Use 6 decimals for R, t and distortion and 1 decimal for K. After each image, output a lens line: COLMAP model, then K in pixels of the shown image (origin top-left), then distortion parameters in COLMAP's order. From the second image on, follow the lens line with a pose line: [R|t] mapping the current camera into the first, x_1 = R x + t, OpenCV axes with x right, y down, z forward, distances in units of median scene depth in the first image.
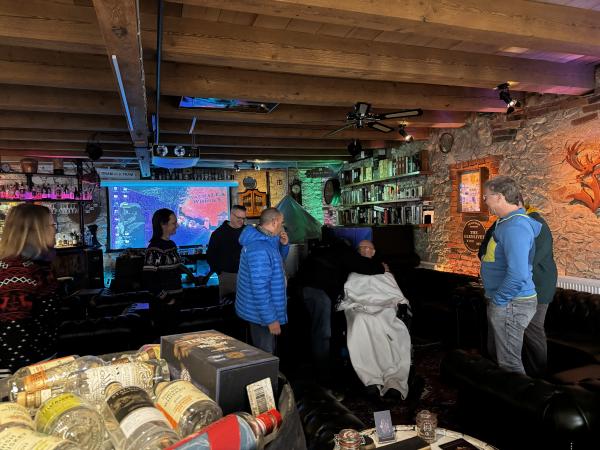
lens RADIAL K [[433.2, 0, 300.0], [0, 433.2, 225.0], [0, 0, 1]] dist [0.127554, -0.202545]
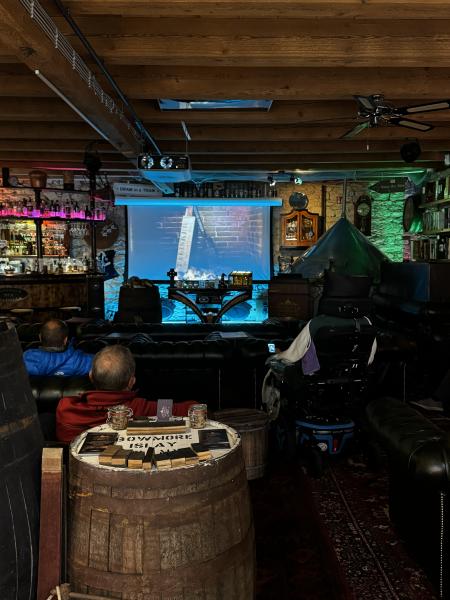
lens RADIAL K [[617.5, 0, 225.0], [0, 617.5, 300.0], [0, 0, 1]] dist [0.232523, -0.521537]
pose [[0.945790, 0.056399, -0.319844, 0.155390], [-0.037402, 0.997169, 0.065235, 0.010436], [0.322617, -0.049736, 0.945222, -0.085400]]
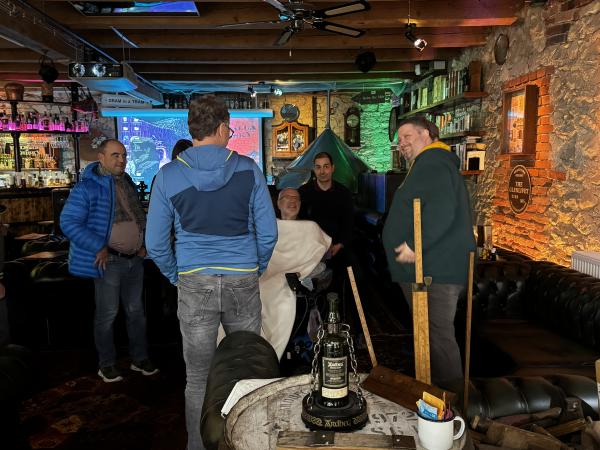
lens RADIAL K [[569.5, 0, 300.0], [0, 569.5, 225.0], [0, 0, 1]] dist [0.142429, -0.255262]
pose [[0.958315, 0.052601, -0.280830, 0.255202], [-0.025824, 0.994830, 0.098212, 0.000727], [0.284545, -0.086866, 0.954719, 0.040046]]
